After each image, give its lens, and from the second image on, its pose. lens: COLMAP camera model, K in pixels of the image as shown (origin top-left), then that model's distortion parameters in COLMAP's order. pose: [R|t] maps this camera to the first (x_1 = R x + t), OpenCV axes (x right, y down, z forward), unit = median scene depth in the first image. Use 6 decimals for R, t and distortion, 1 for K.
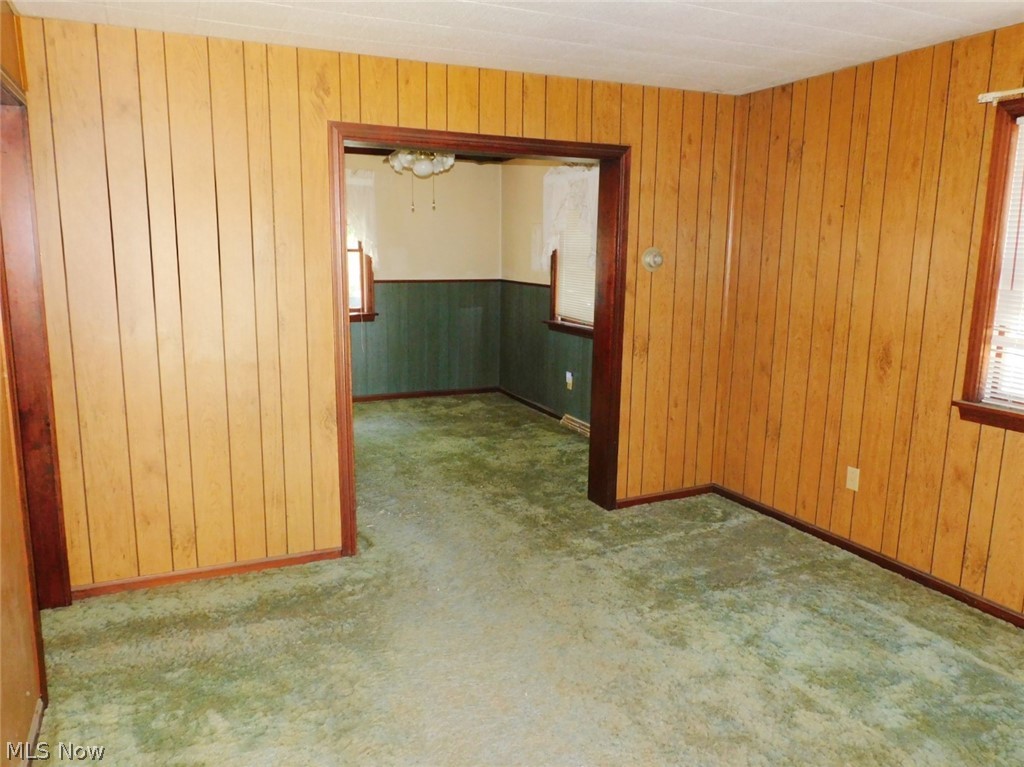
lens RADIAL K [[731.9, 0, 512.0], [0, 731.9, 383.5], [0, 0, 1]] dist [-0.005330, 0.002207]
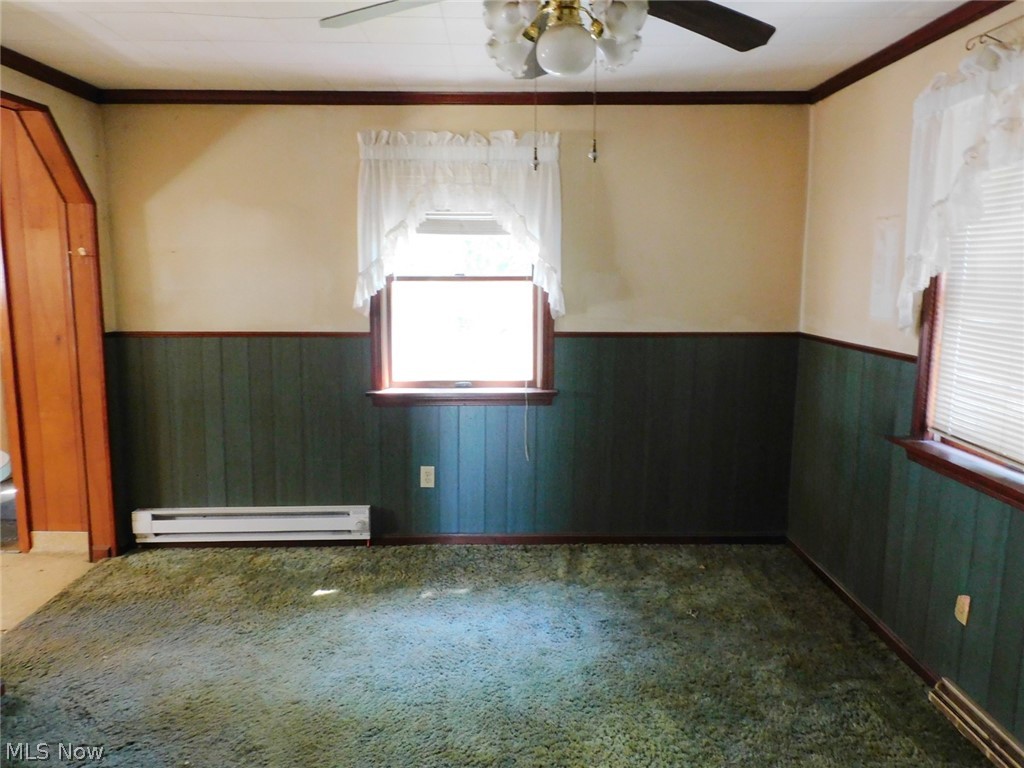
lens RADIAL K [[731.9, 0, 512.0], [0, 731.9, 384.0], [0, 0, 1]] dist [-0.005330, 0.002207]
pose [[0.912641, 0.048251, -0.405905, 0.010292], [-0.059477, 0.998116, -0.015082, -0.094172], [0.404413, 0.037907, 0.913791, 0.493608]]
